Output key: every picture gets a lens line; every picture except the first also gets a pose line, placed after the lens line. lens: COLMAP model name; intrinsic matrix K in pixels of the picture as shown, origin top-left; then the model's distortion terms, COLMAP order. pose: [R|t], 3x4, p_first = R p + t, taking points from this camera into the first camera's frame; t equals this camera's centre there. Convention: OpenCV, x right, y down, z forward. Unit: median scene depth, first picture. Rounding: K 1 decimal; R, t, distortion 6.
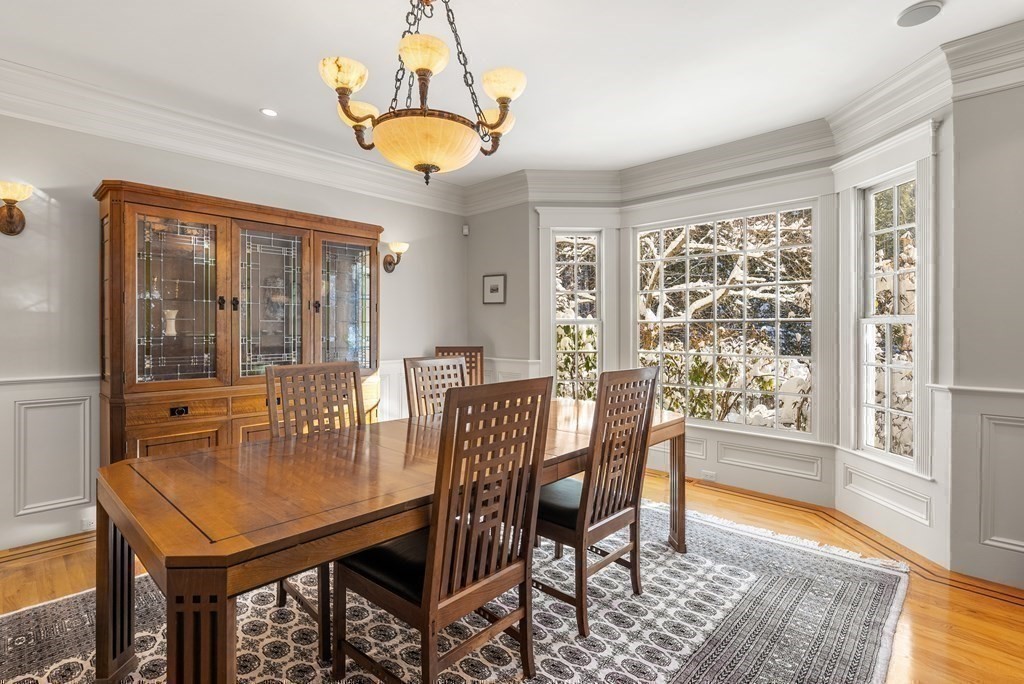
lens RADIAL K [[493.5, 0, 510.5], [0, 493.5, 330.1], [0, 0, 1]] dist [0.000449, 0.000435]
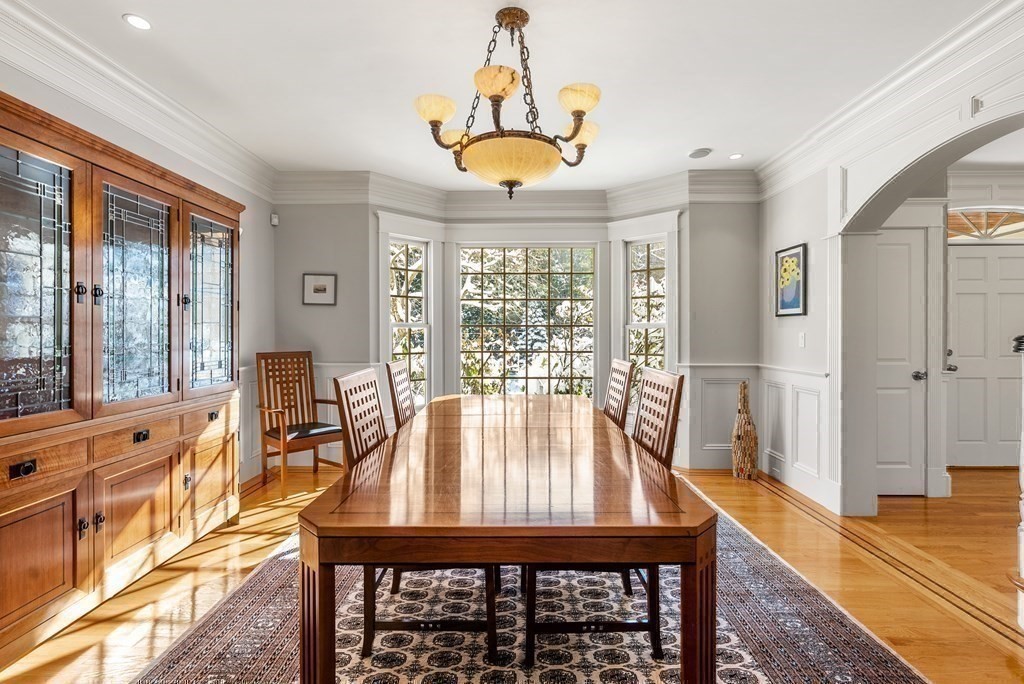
lens RADIAL K [[473.7, 0, 512.4], [0, 473.7, 331.8], [0, 0, 1]] dist [0.000559, 0.000720]
pose [[0.731460, -0.001235, 0.681883, -0.547623], [0.003606, 0.999991, -0.002058, 0.000144], [-0.681875, 0.003964, 0.731458, 0.146334]]
